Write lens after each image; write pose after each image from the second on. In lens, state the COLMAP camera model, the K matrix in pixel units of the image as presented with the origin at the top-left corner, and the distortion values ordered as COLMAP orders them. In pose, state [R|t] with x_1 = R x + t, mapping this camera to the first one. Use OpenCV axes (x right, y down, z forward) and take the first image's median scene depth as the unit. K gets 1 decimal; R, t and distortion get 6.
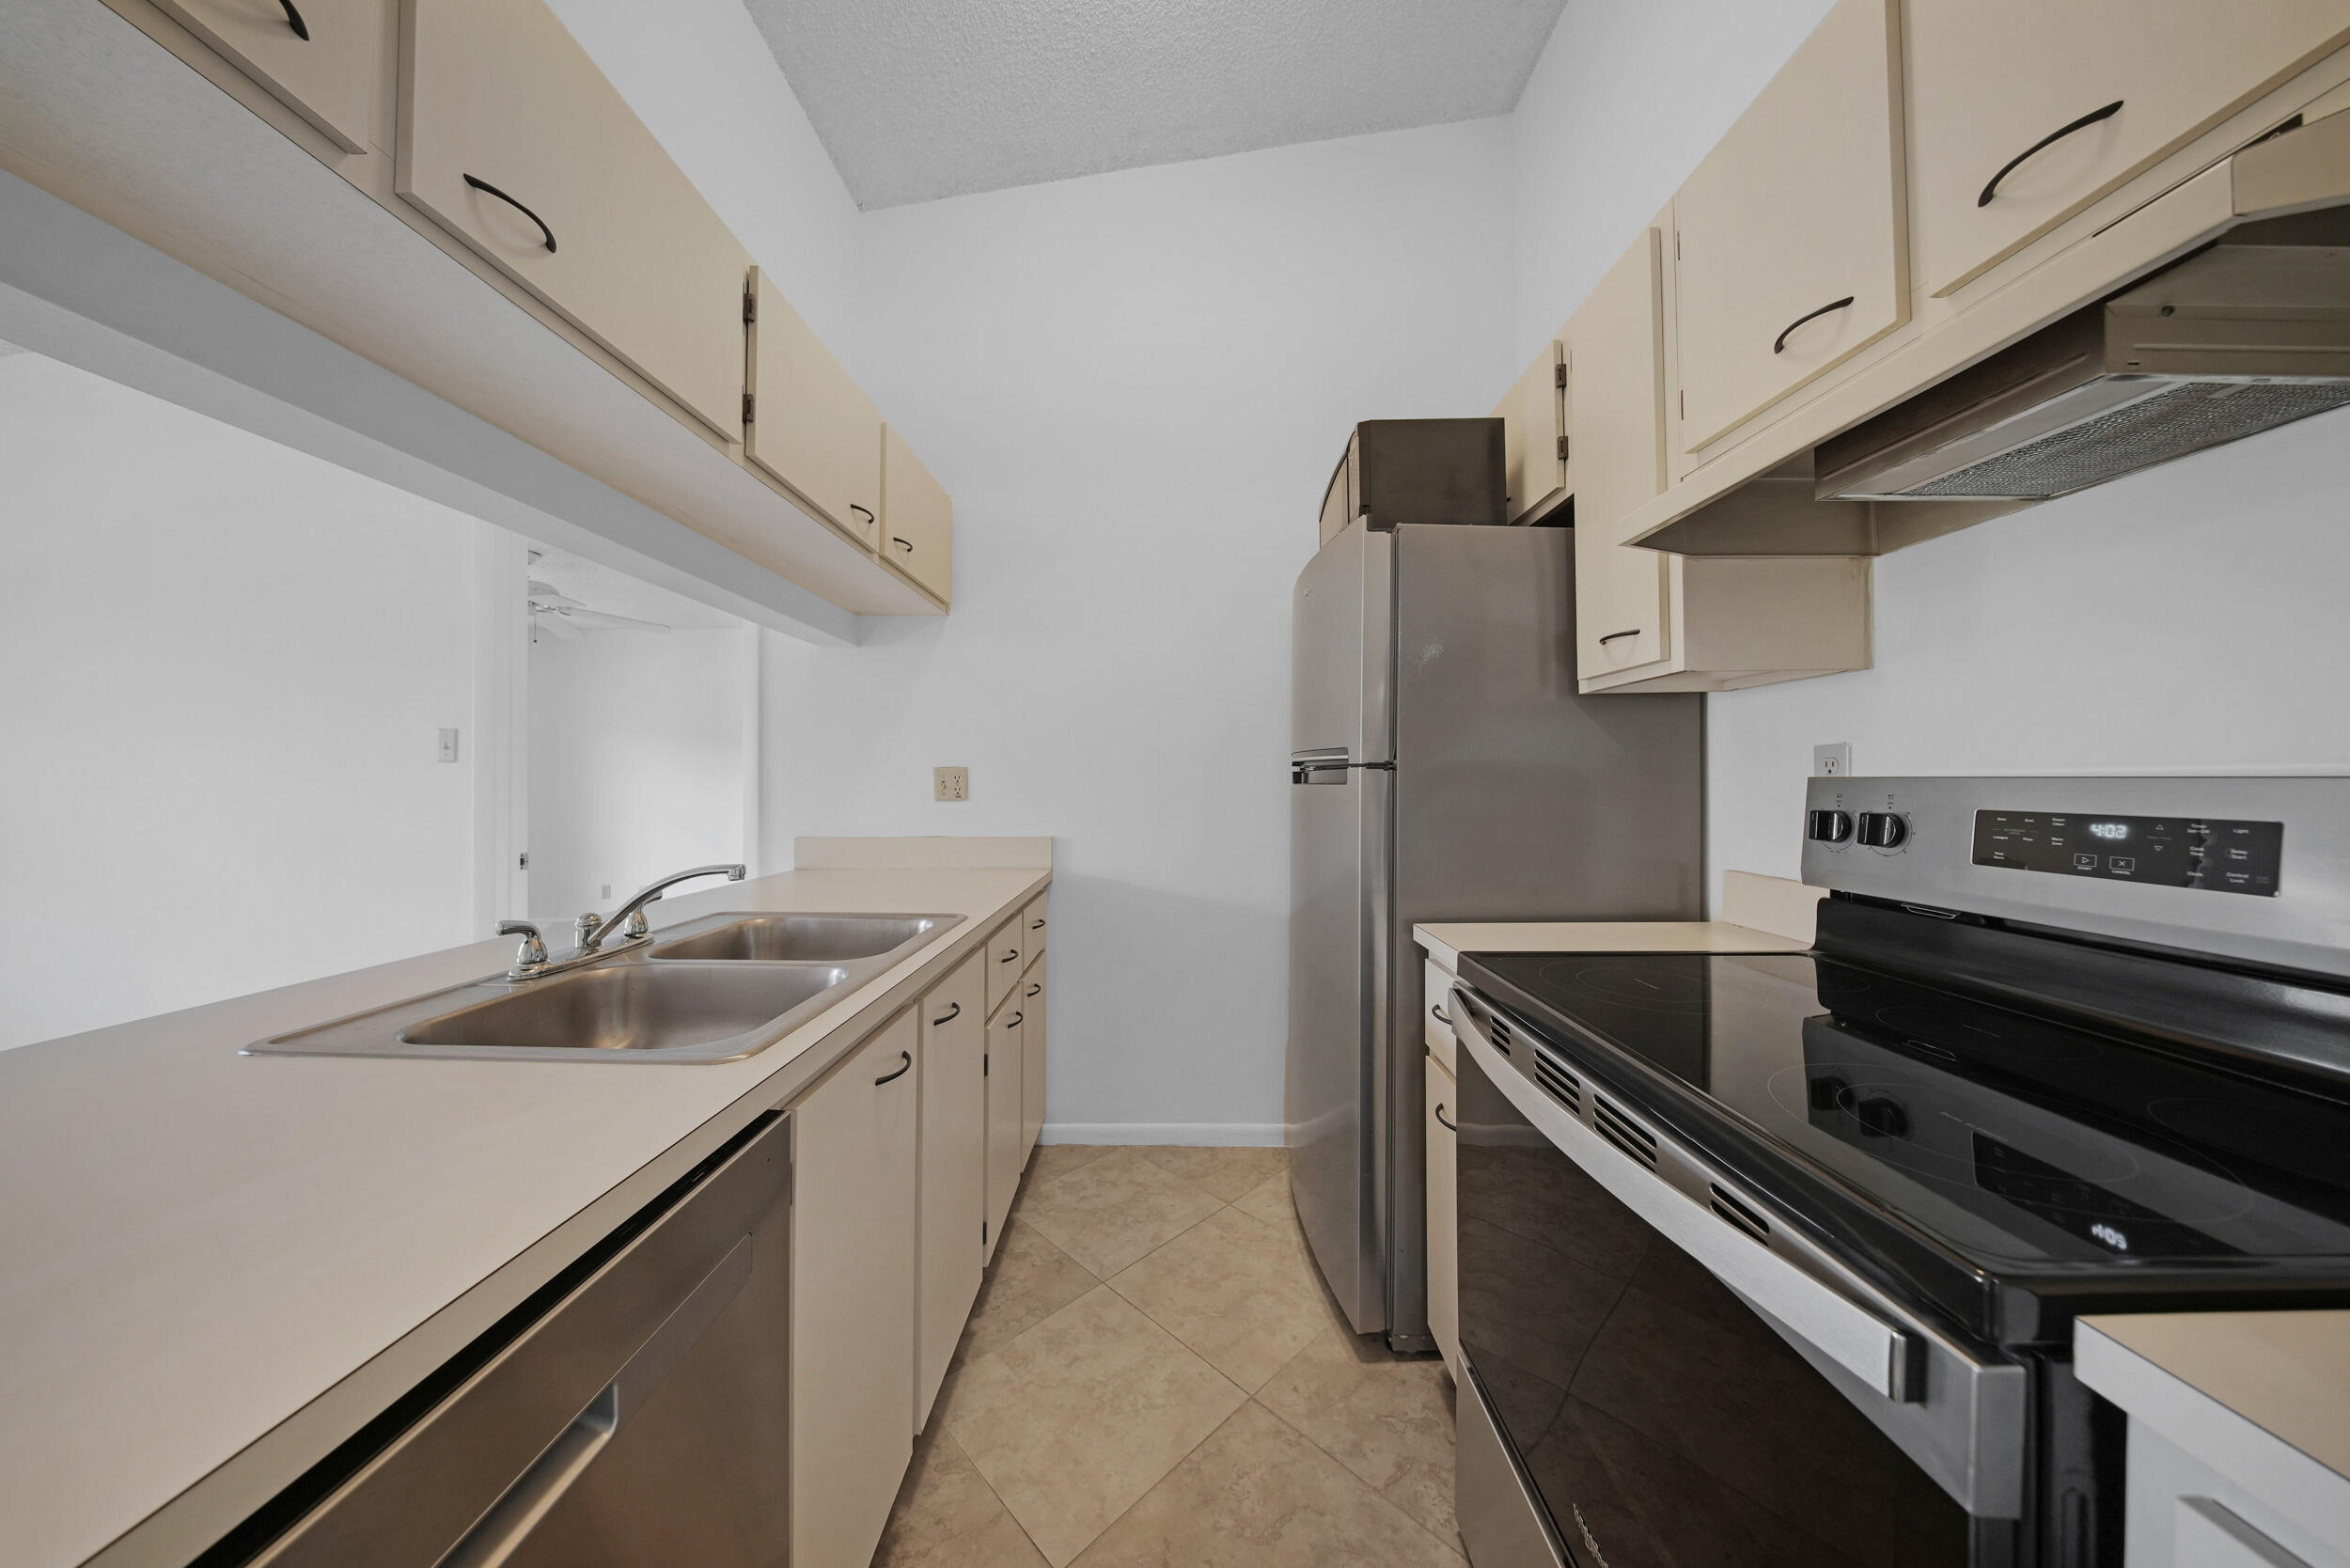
lens RADIAL K [[734.5, 0, 1166.6], [0, 734.5, 777.9], [0, 0, 1]] dist [0.002072, -0.000873]
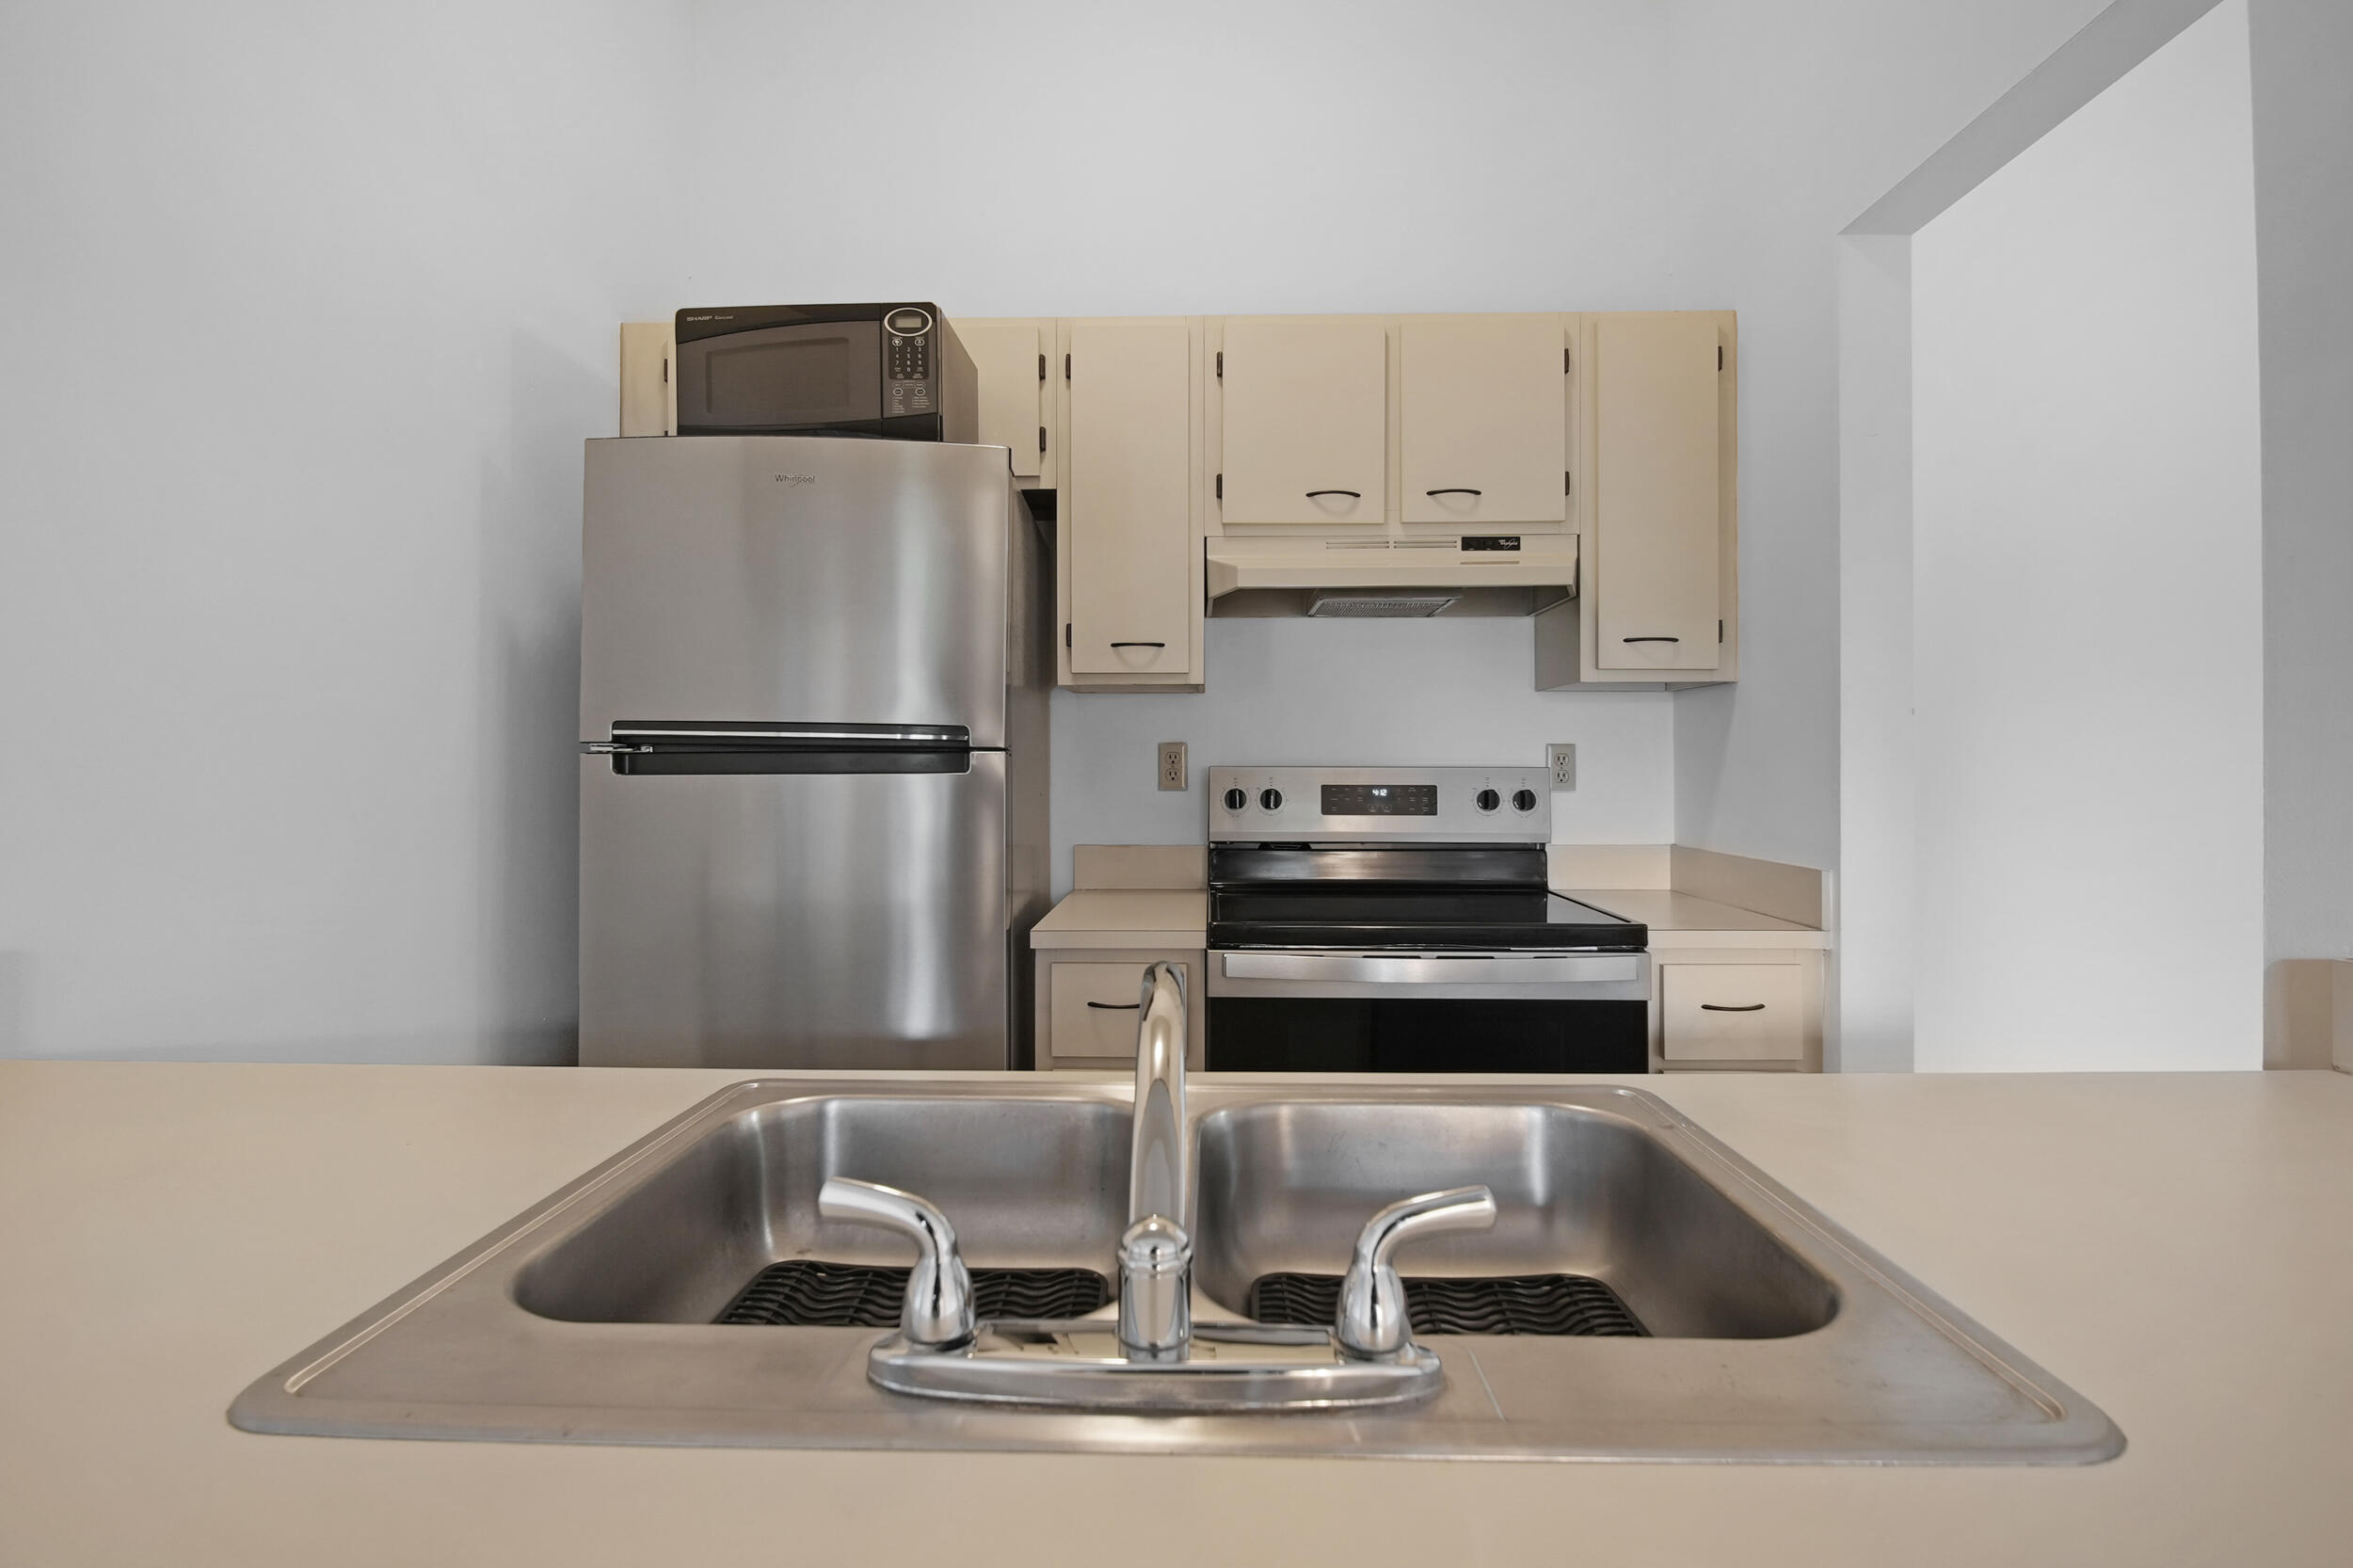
lens RADIAL K [[1088.4, 0, 1162.2], [0, 1088.4, 782.8], [0, 0, 1]] dist [0.005862, -0.001467]
pose [[0.035258, -0.011786, 0.999309, -0.953718], [-0.002291, 0.999927, 0.011875, 0.004464], [-0.999376, -0.002708, 0.035229, 0.775746]]
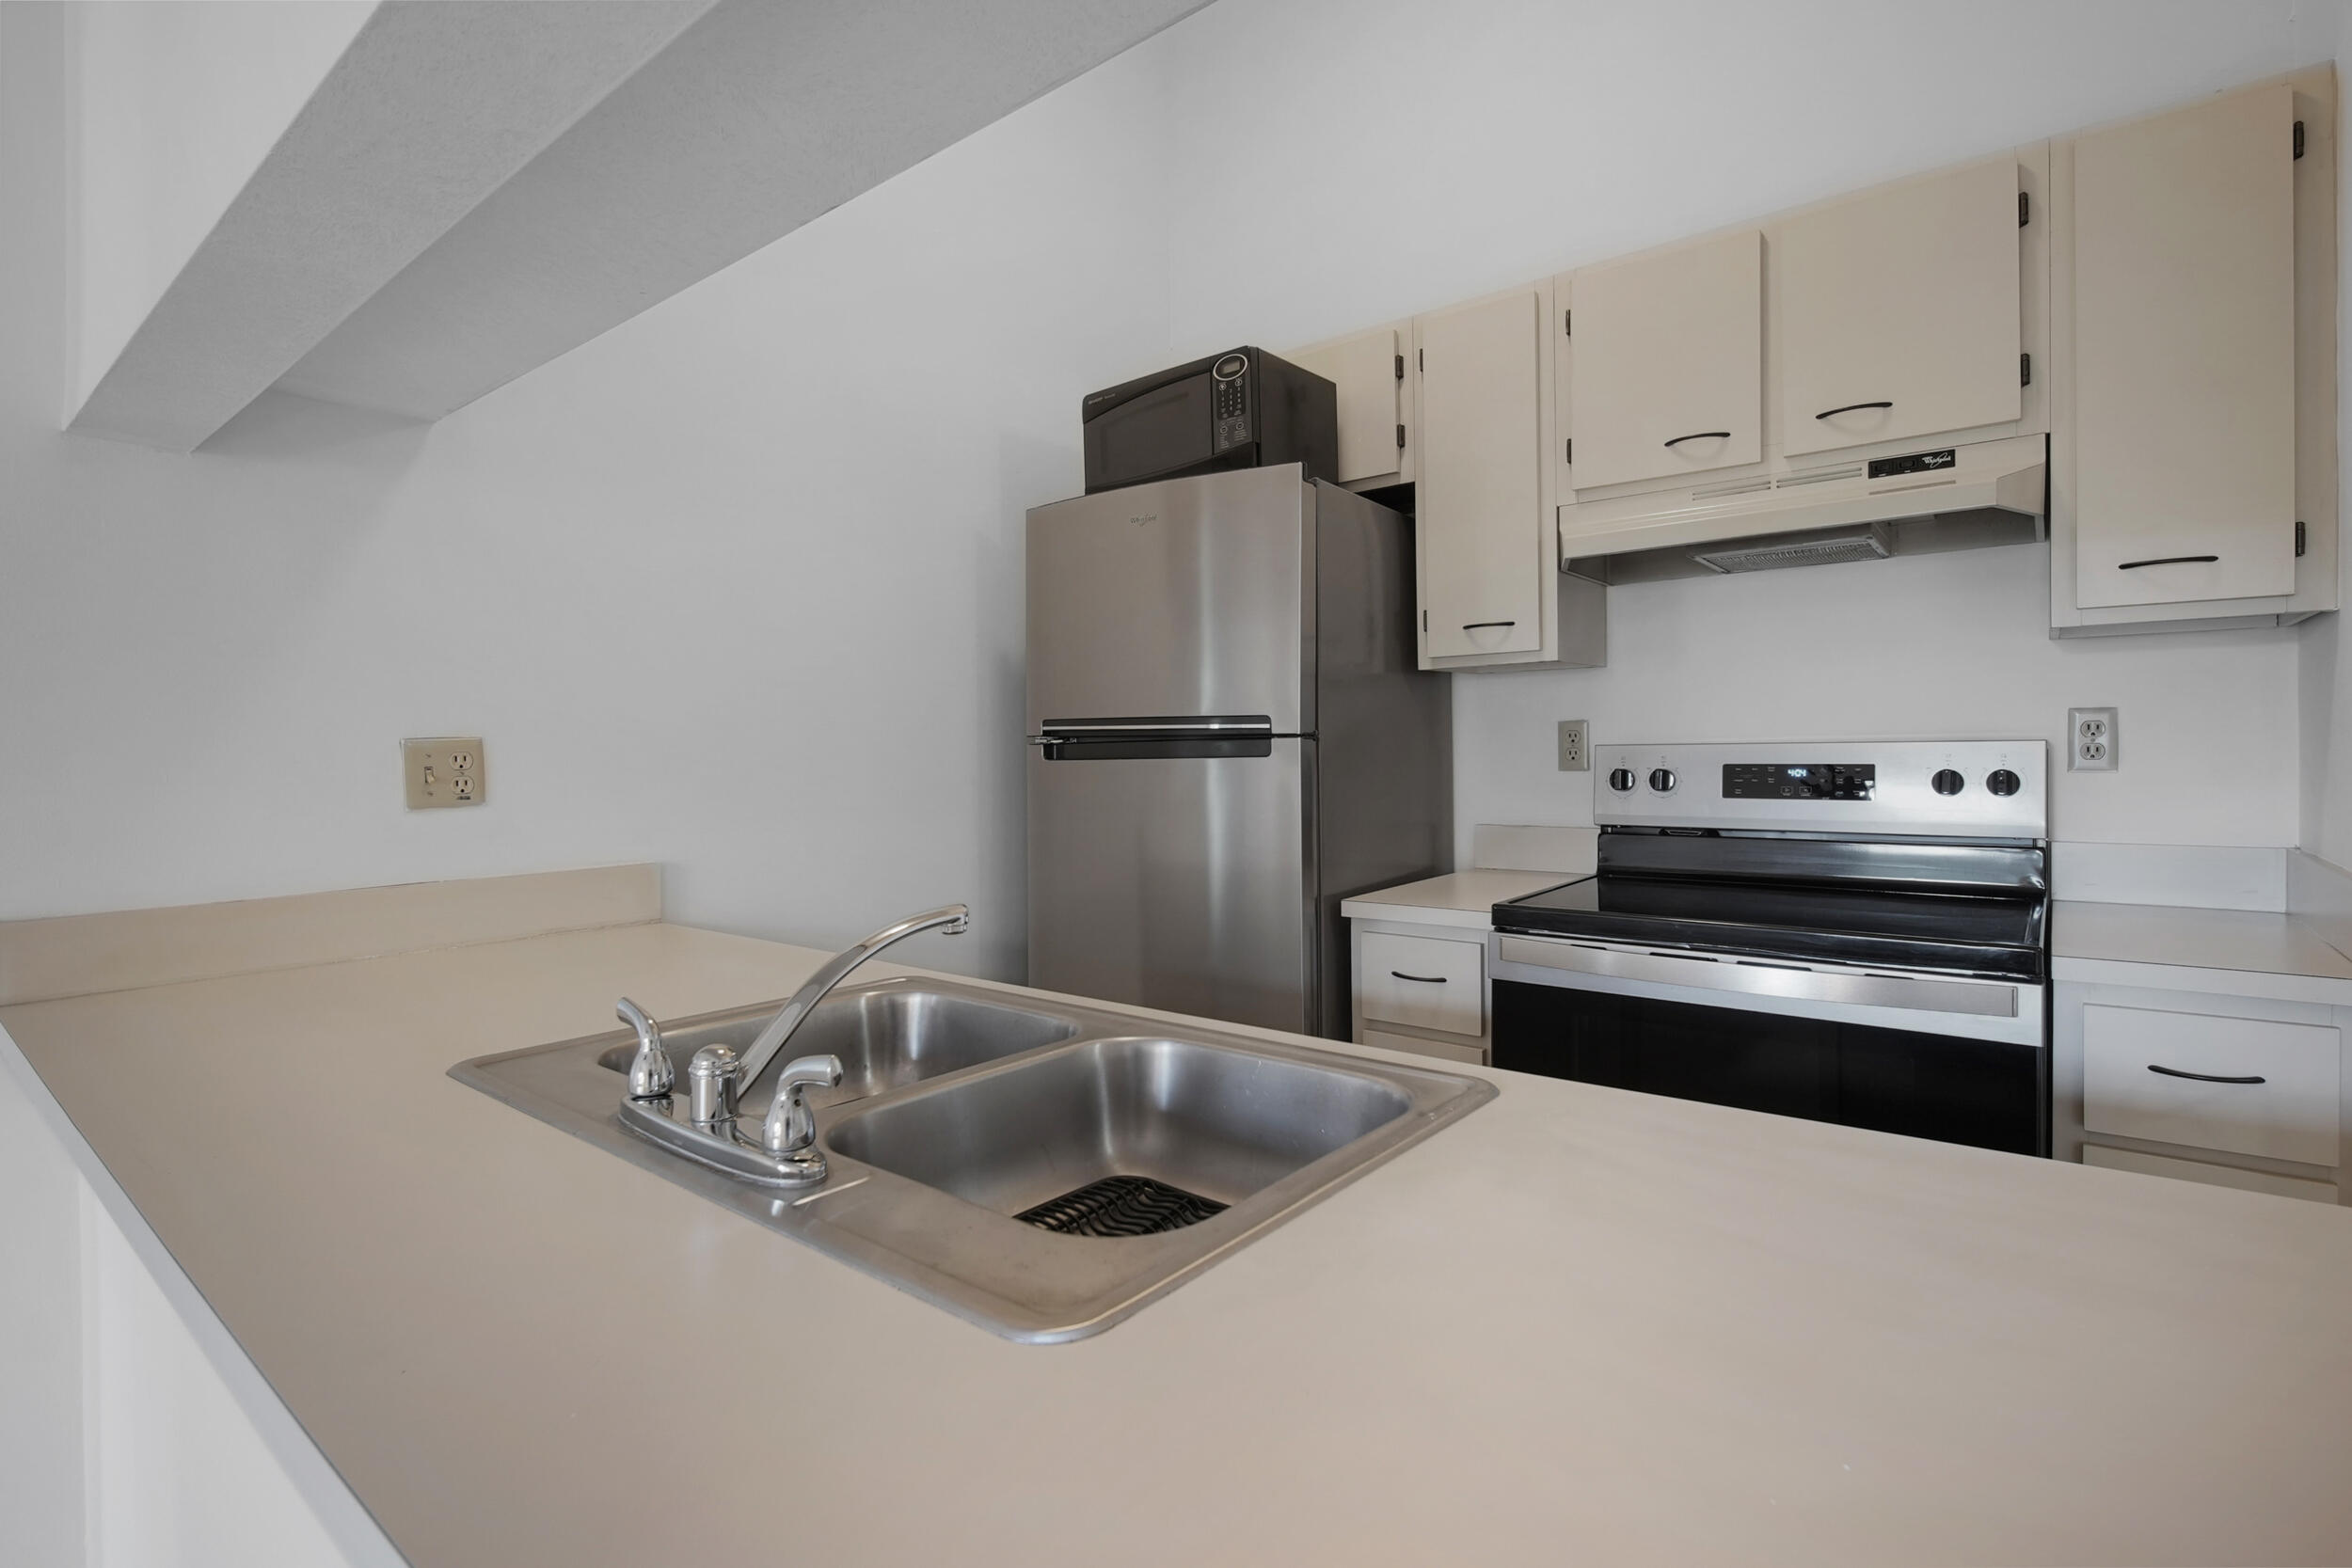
lens RADIAL K [[1087.9, 0, 1173.3], [0, 1087.9, 785.1], [0, 0, 1]] dist [0.005862, -0.001467]
pose [[0.624054, -0.032595, 0.780701, -0.902848], [0.012648, 0.999420, 0.031617, -0.000863], [-0.781279, -0.009856, 0.624104, 0.269516]]
